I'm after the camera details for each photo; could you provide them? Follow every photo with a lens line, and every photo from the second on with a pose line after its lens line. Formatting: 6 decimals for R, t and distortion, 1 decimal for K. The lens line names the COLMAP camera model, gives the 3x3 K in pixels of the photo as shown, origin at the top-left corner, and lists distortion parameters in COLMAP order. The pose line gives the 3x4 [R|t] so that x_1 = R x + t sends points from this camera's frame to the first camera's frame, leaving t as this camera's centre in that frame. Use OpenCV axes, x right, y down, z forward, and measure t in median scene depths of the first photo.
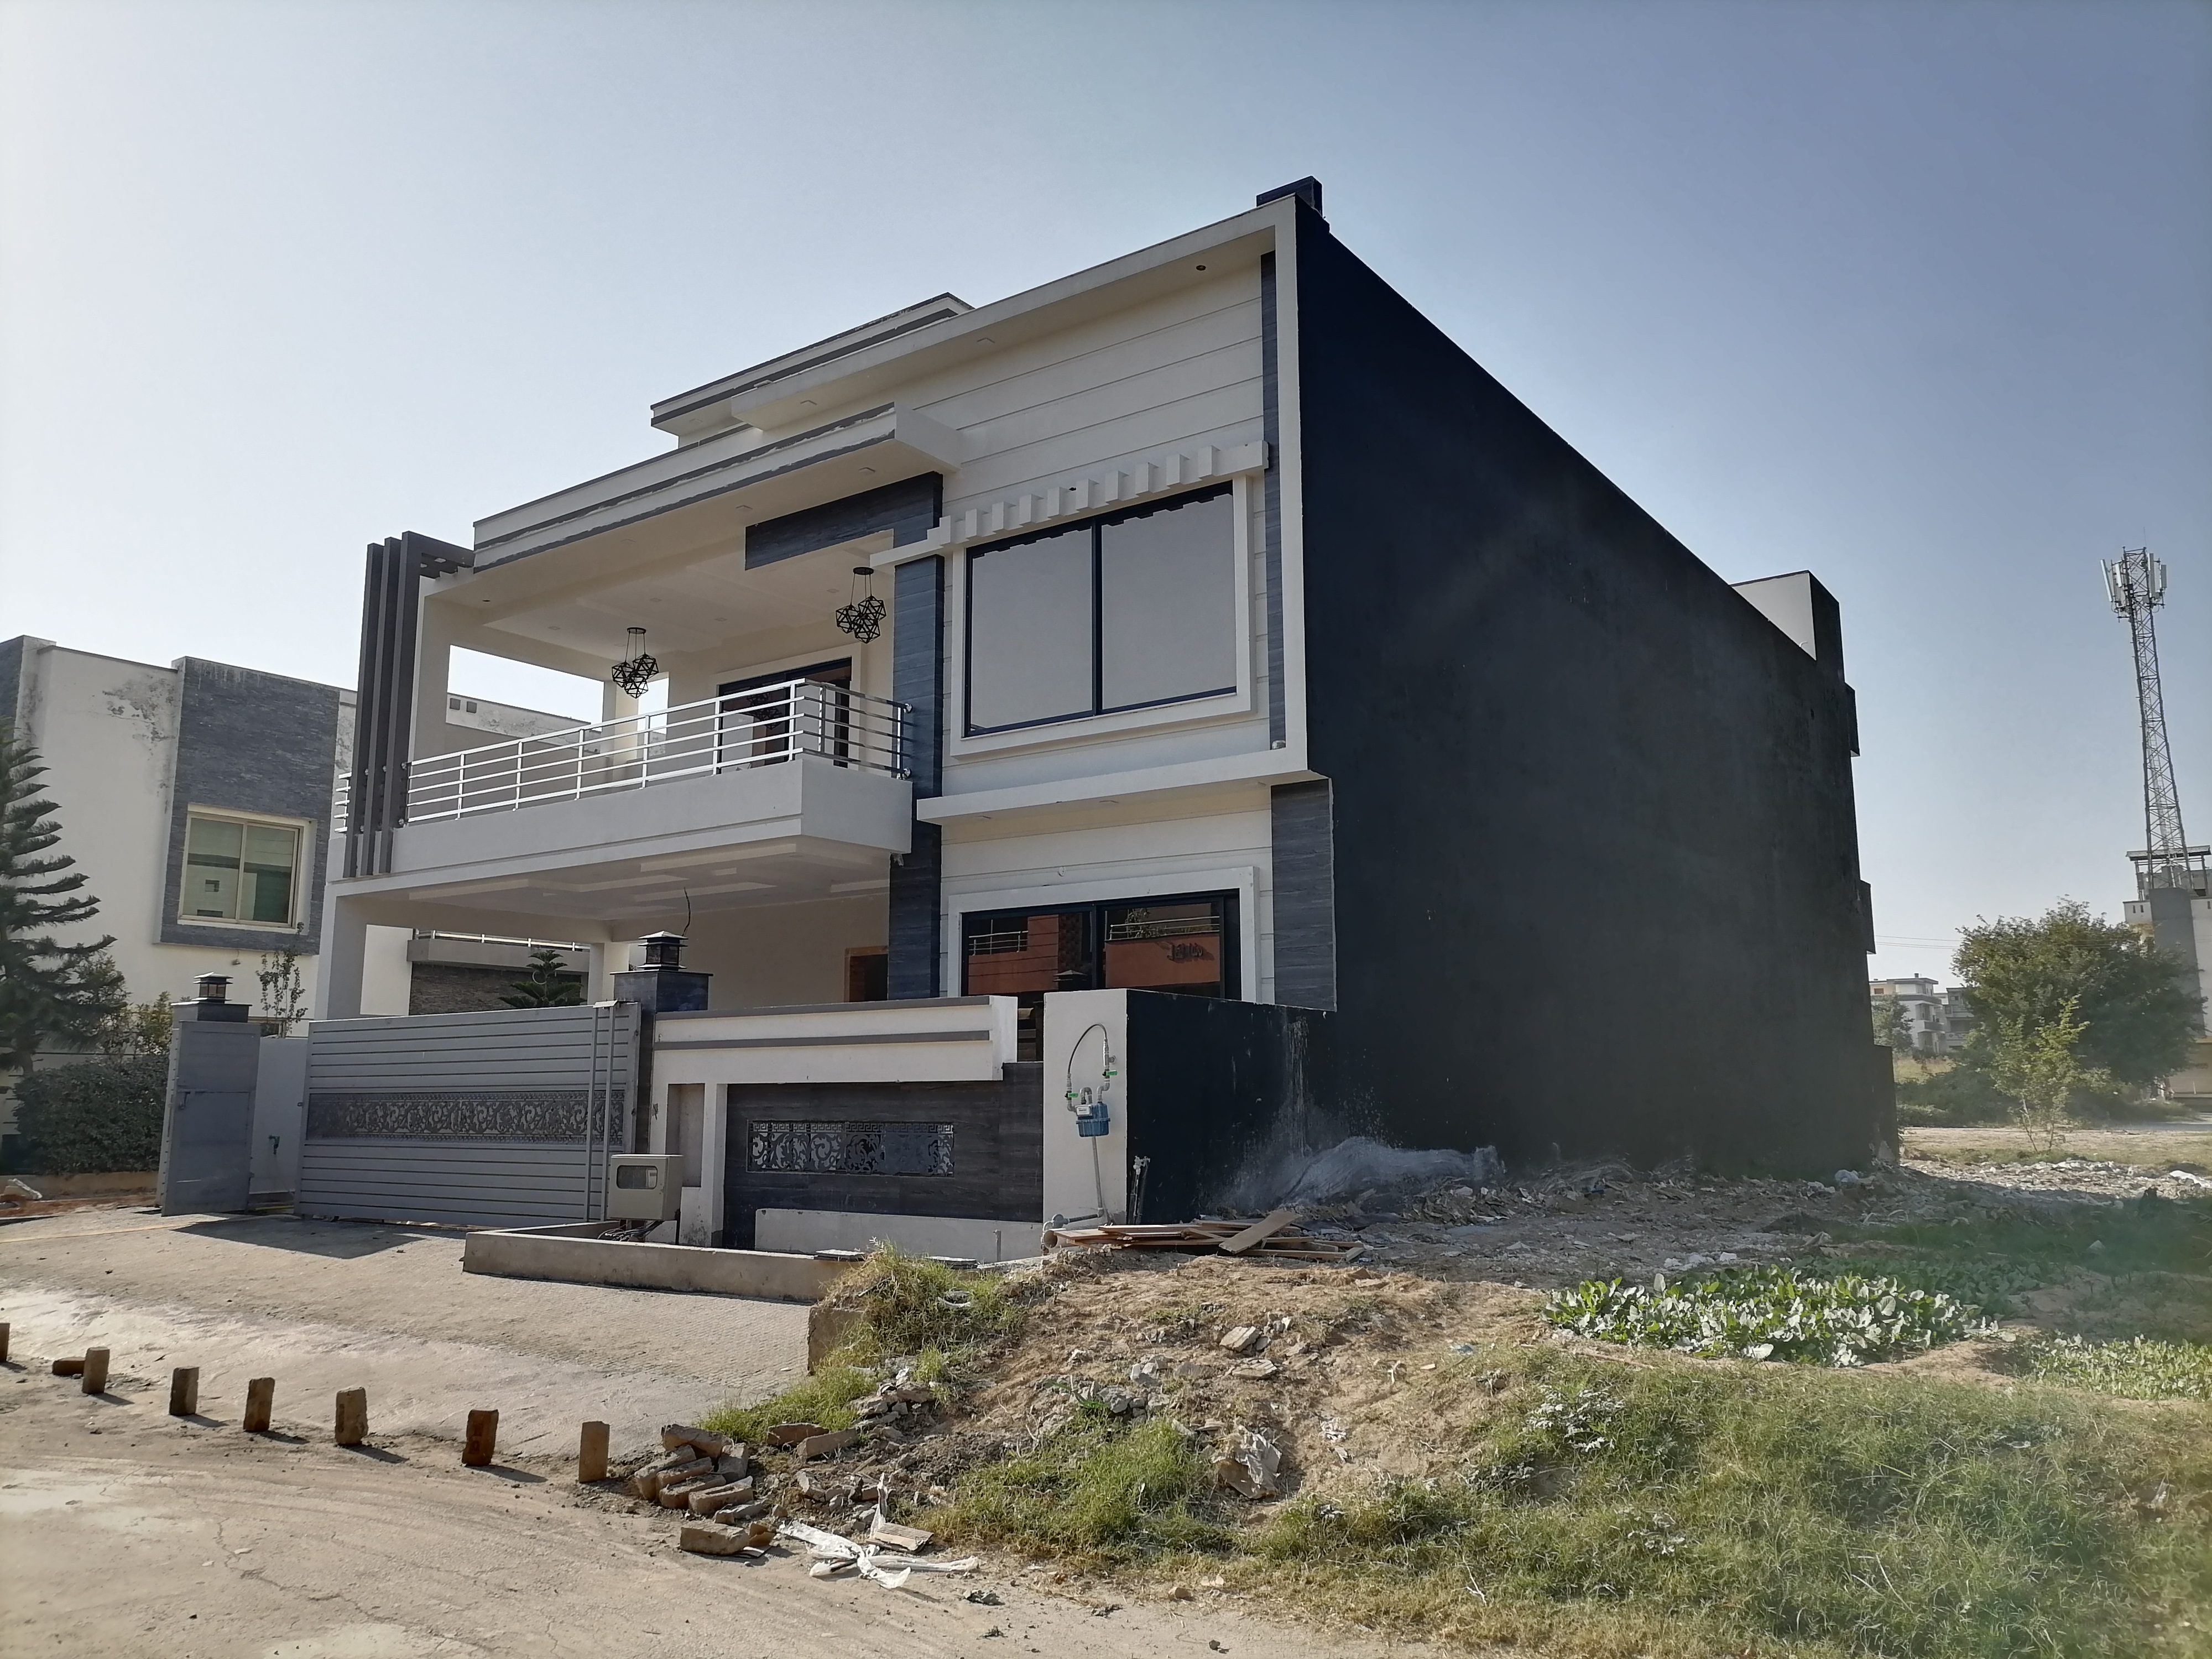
lens RADIAL K [[1638.8, 0, 1102.4], [0, 1638.8, 809.8], [0, 0, 1]] dist [0.031250, -0.005893]
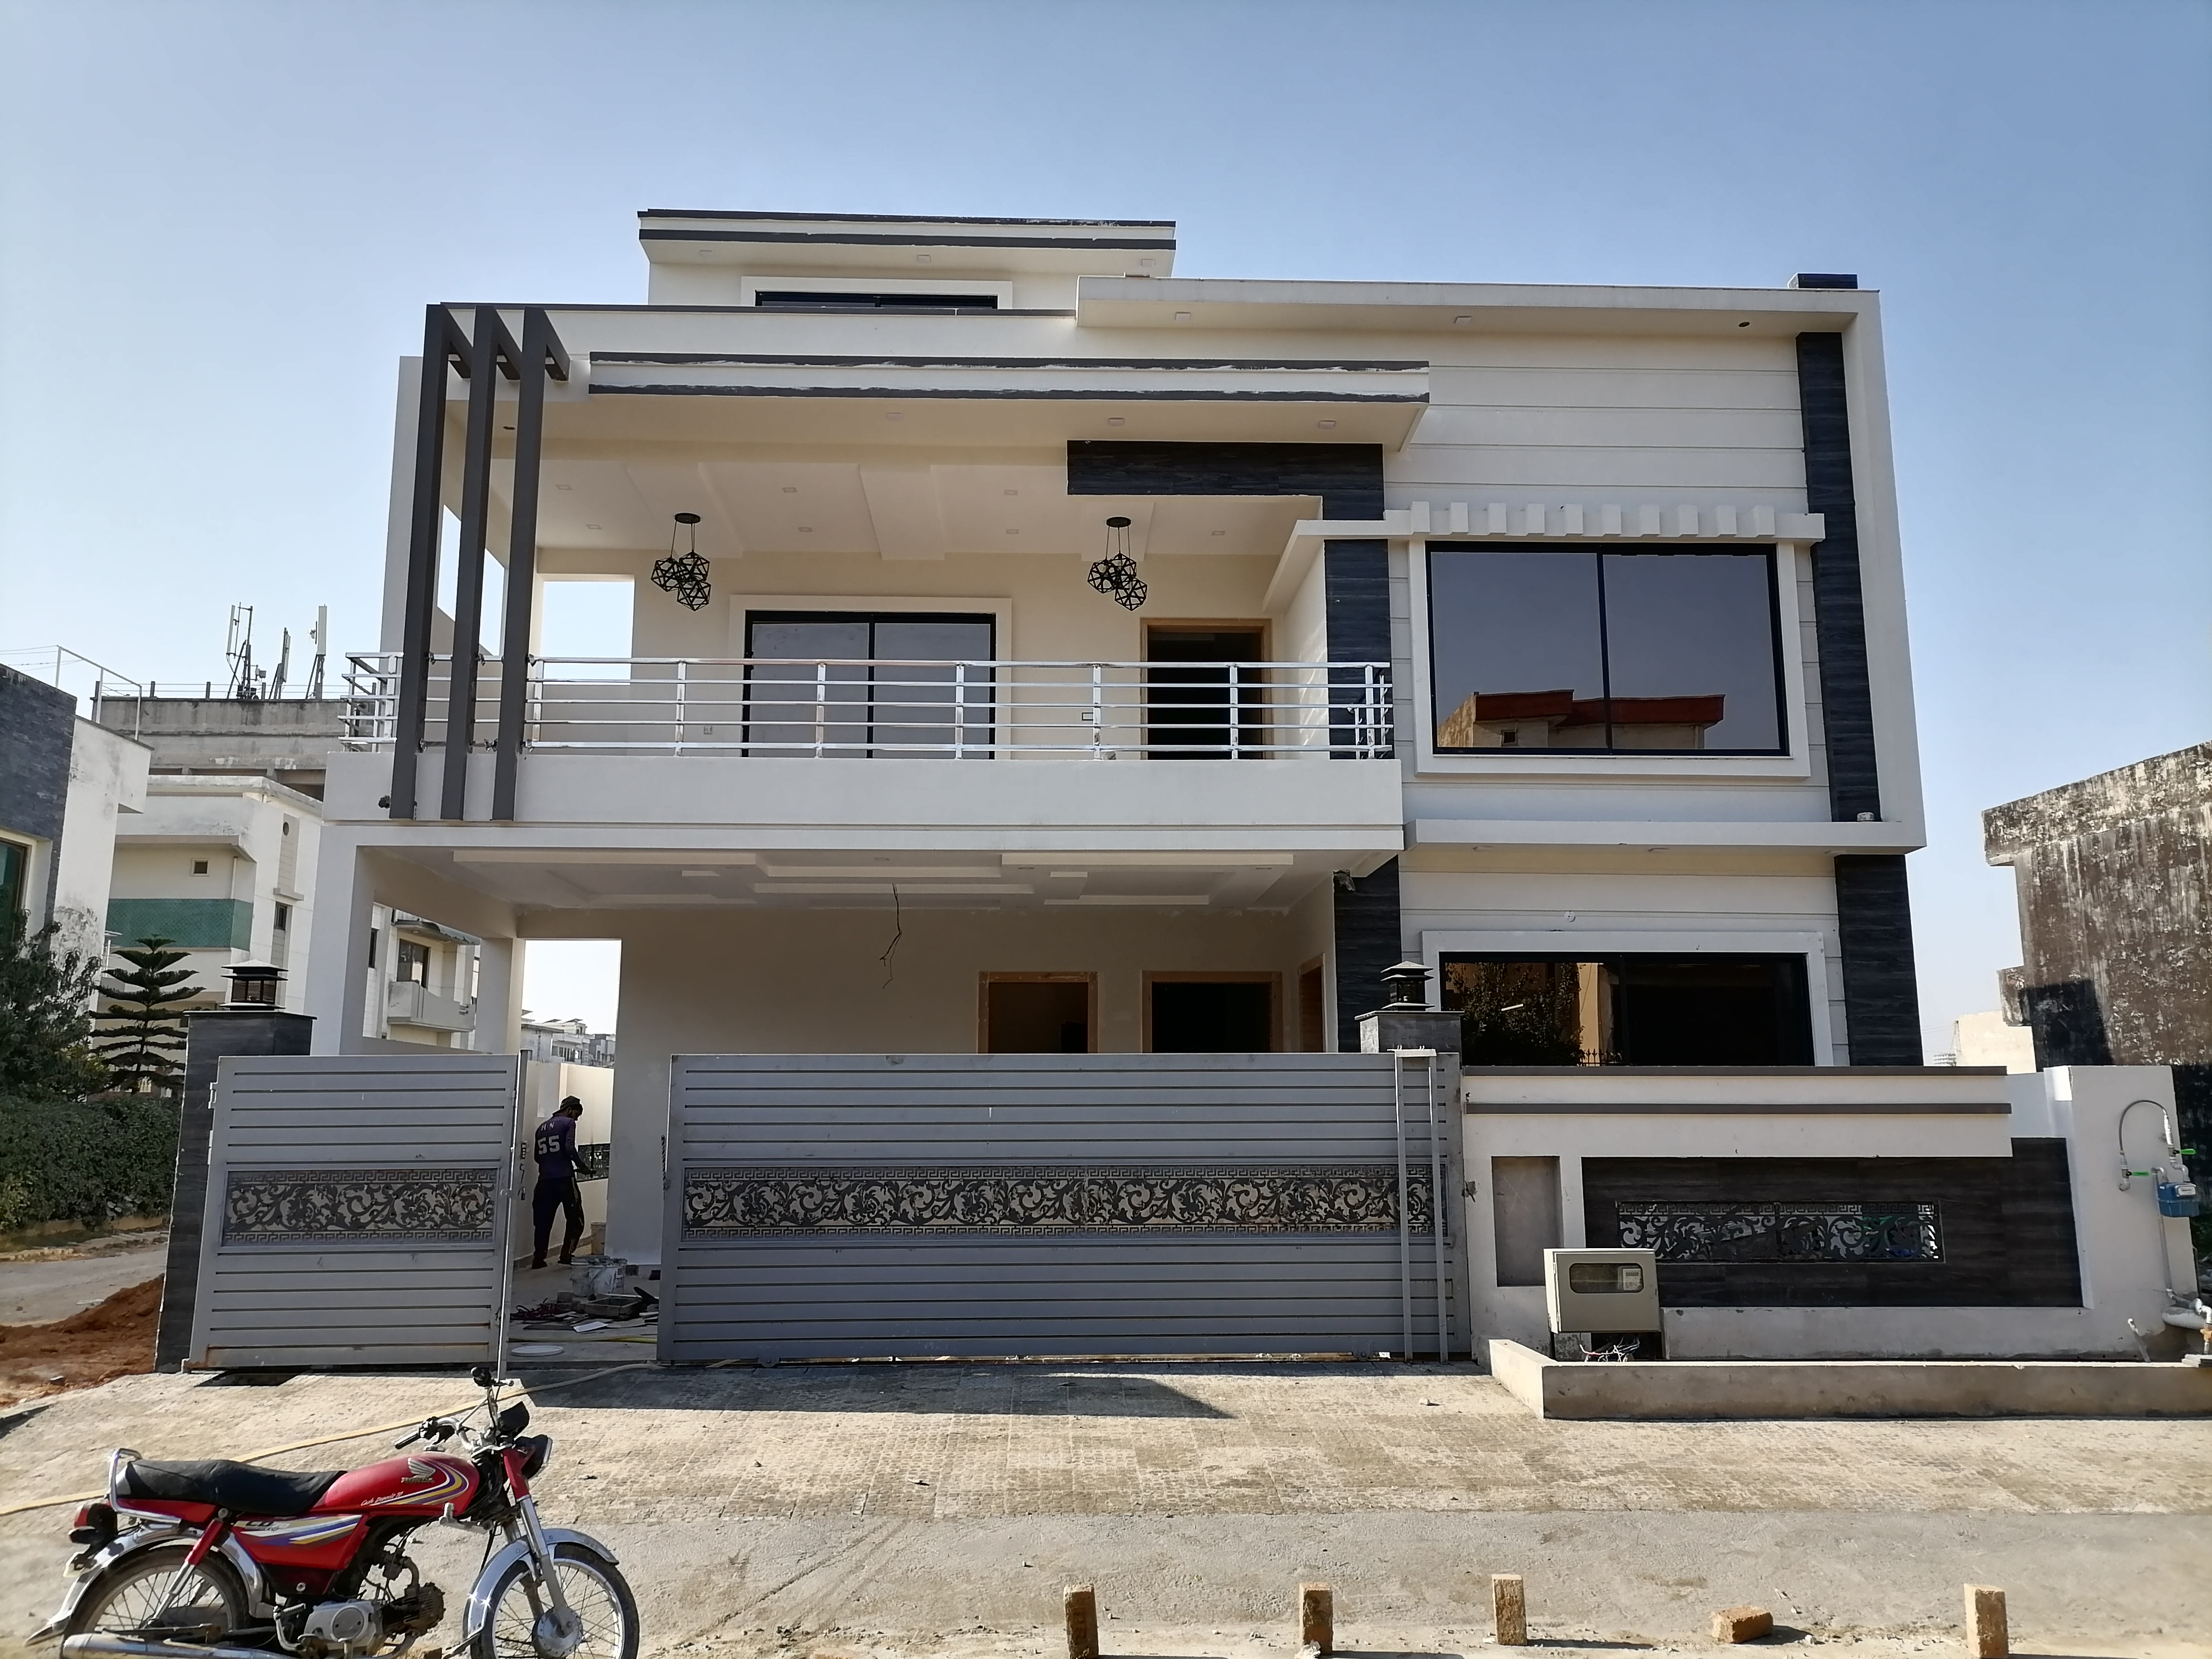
lens RADIAL K [[1638.8, 0, 1109.0], [0, 1638.8, 817.0], [0, 0, 1]] dist [0.031250, -0.005893]
pose [[0.782600, 0.114141, 0.611971, -0.776977], [-0.106162, 0.993118, -0.049468, 0.053253], [-0.613405, -0.026254, 0.789332, 0.415698]]
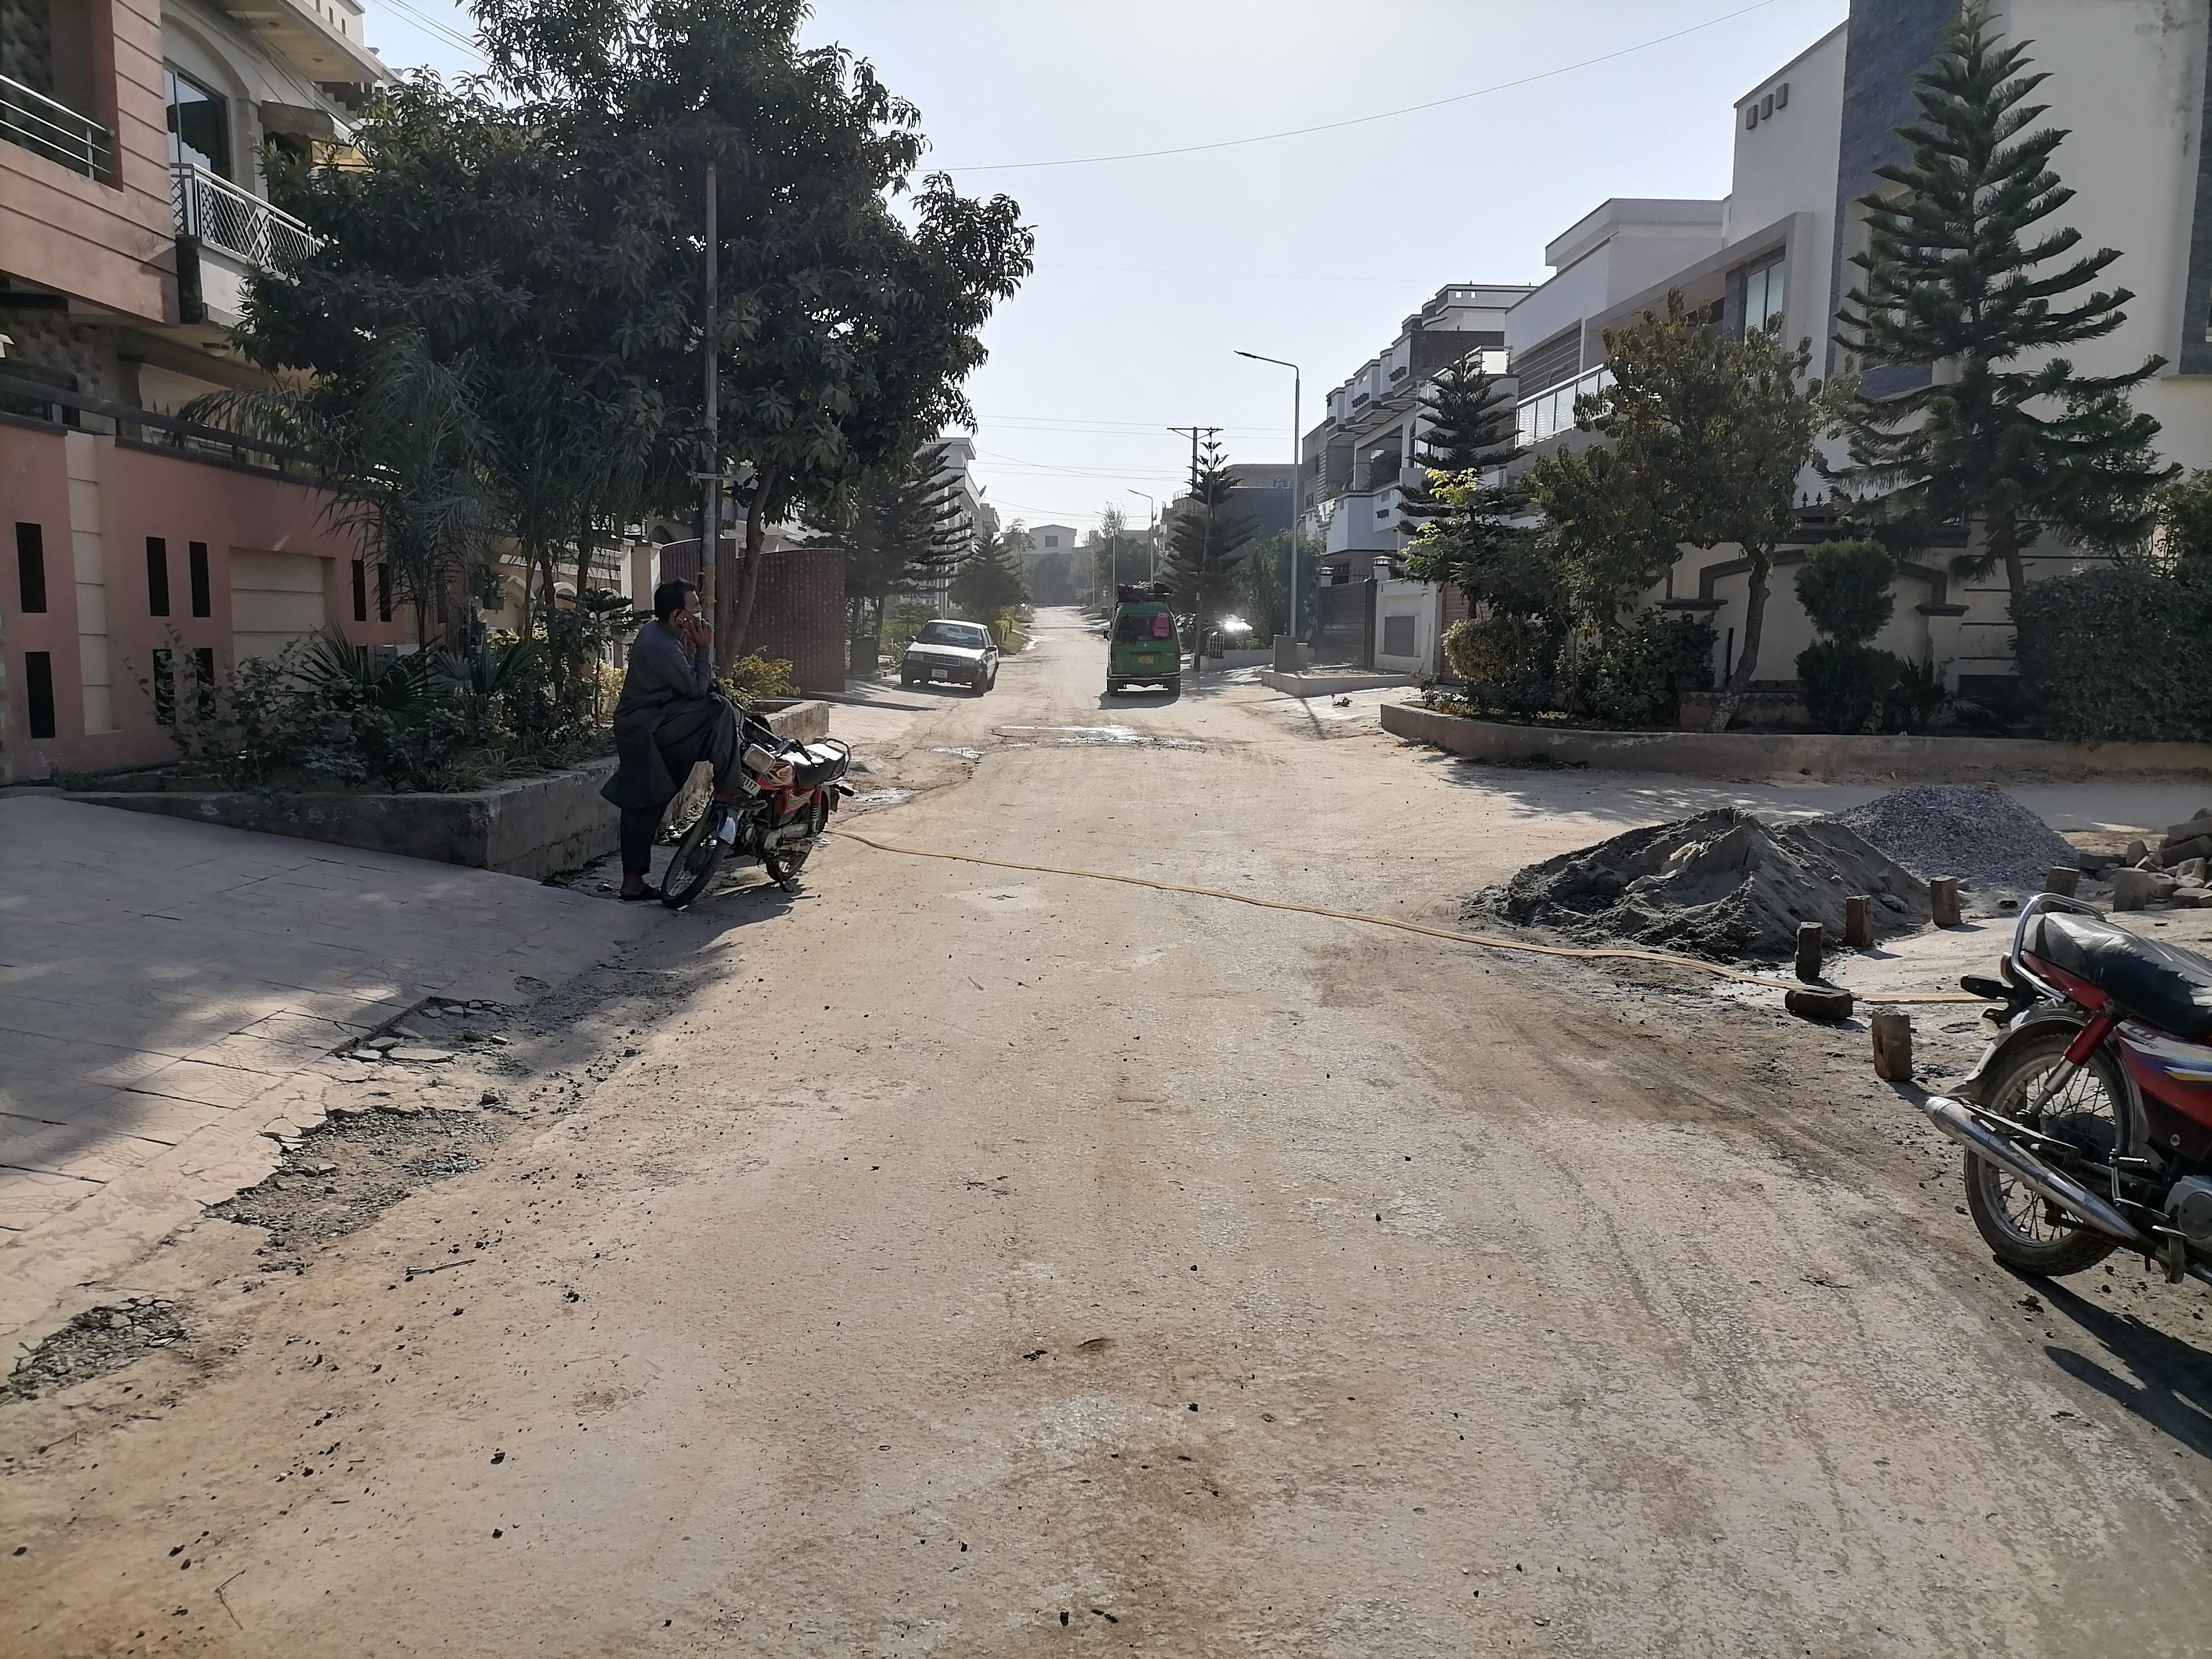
lens RADIAL K [[1638.8, 0, 1105.8], [0, 1638.8, 821.3], [0, 0, 1]] dist [0.031250, -0.005893]
pose [[0.604116, 0.107357, -0.789632, -0.559473], [0.124585, 0.965976, 0.226648, 0.093518], [0.787097, -0.235298, 0.570186, 0.536391]]
